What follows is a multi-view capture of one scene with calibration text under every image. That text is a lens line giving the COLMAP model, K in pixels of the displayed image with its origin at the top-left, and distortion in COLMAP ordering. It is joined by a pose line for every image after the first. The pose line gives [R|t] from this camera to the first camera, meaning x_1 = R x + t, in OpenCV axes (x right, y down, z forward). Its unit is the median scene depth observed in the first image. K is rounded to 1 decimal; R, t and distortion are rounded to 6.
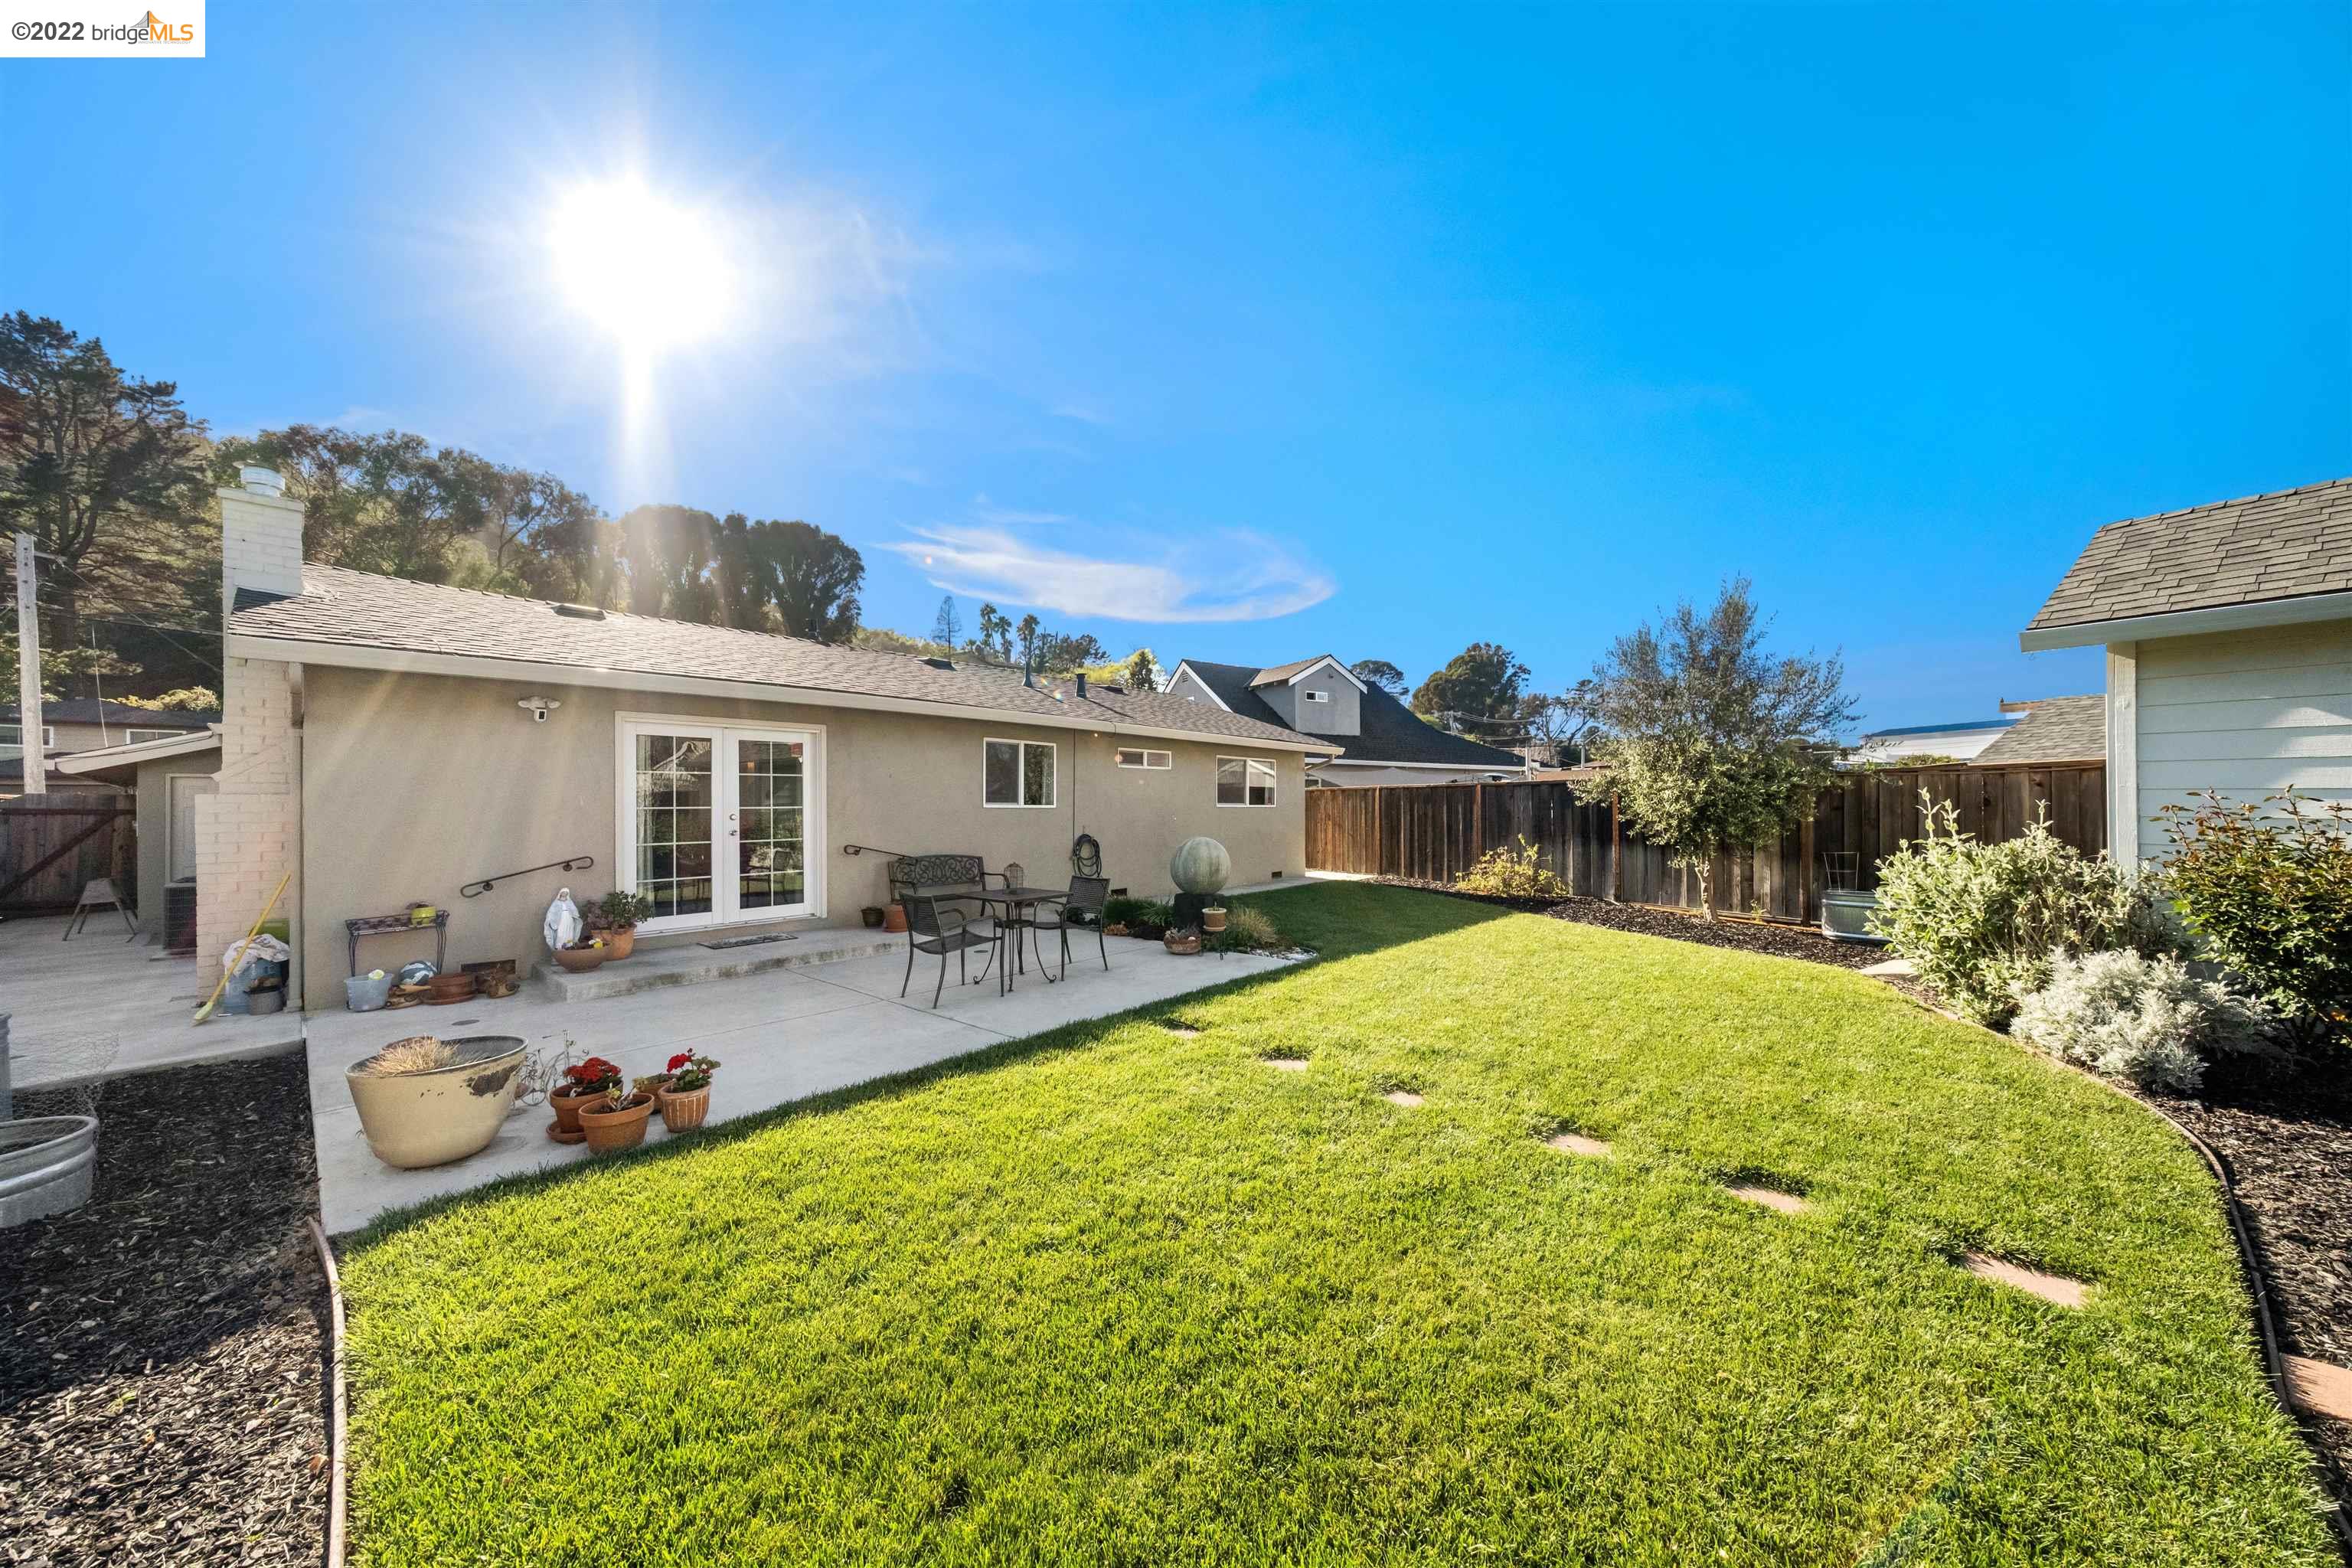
lens RADIAL K [[803.6, 0, 1177.5], [0, 803.6, 801.4], [0, 0, 1]] dist [0.001129, 0.000226]
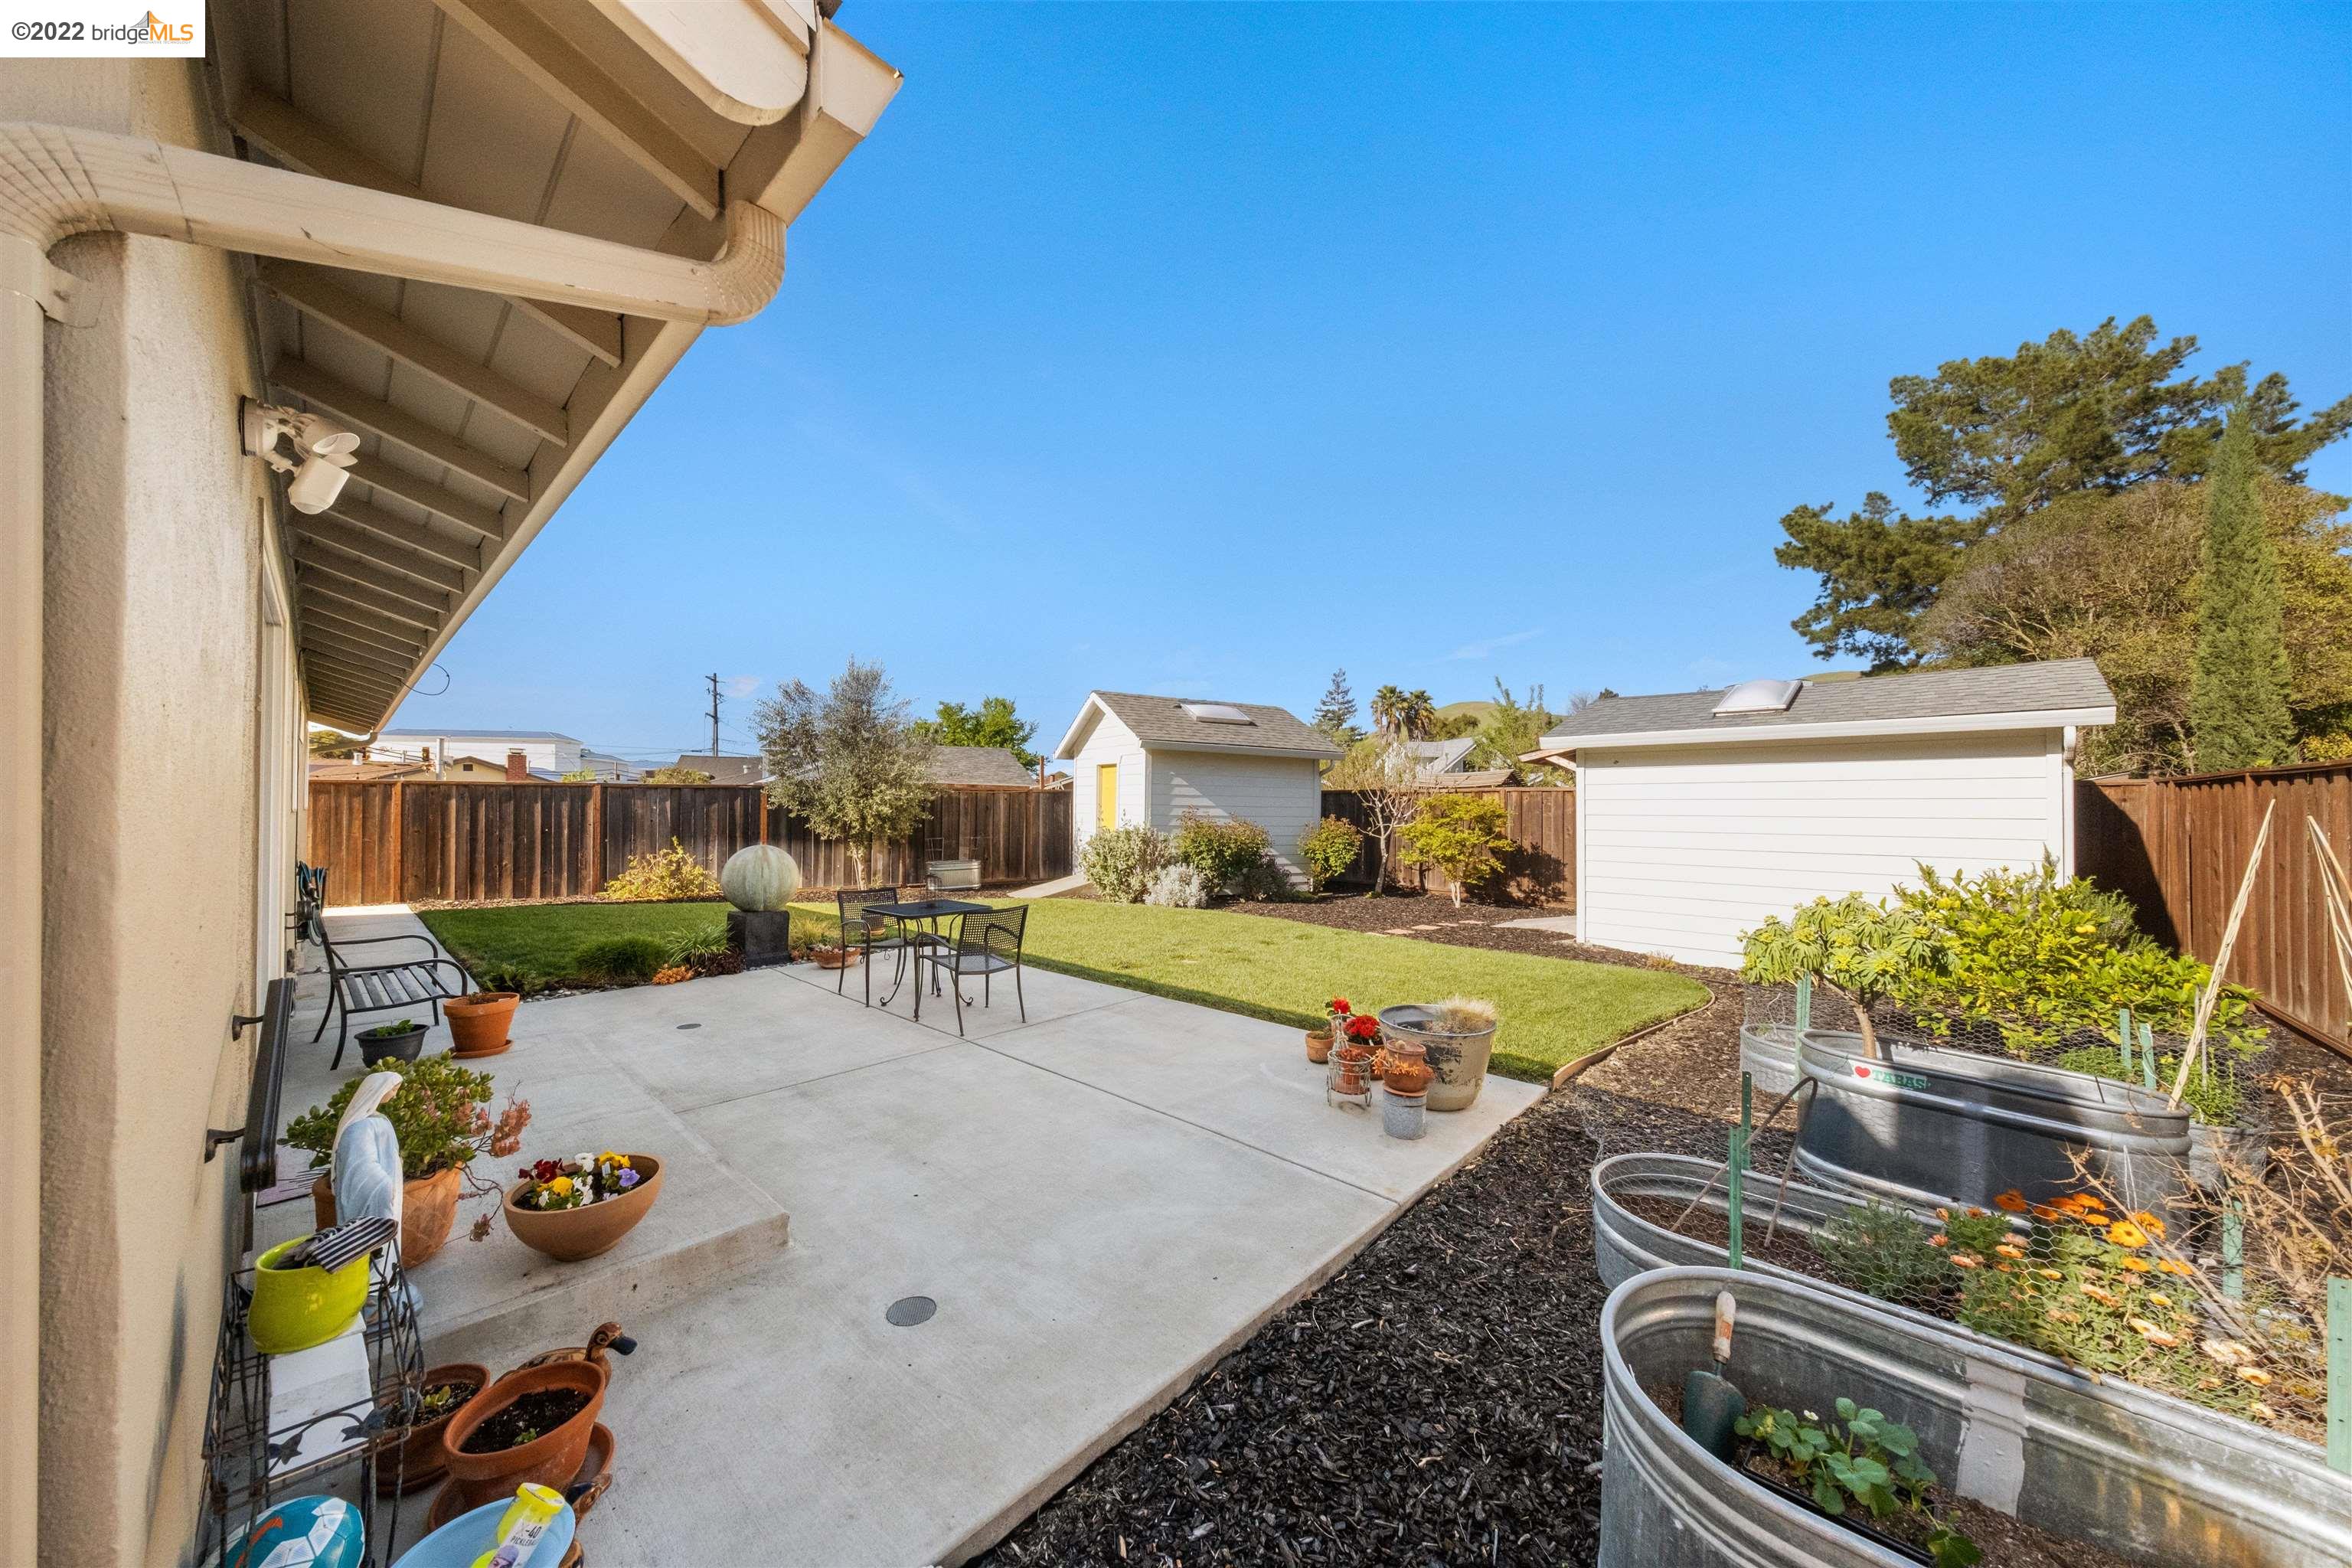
lens RADIAL K [[803.6, 0, 1131.5], [0, 803.6, 791.3], [0, 0, 1]] dist [0.001129, 0.000226]
pose [[0.032493, 0.031562, 0.998974, -1.437957], [-0.011086, 0.999451, -0.031217, 0.025531], [-0.999410, -0.010060, 0.032825, 0.999661]]
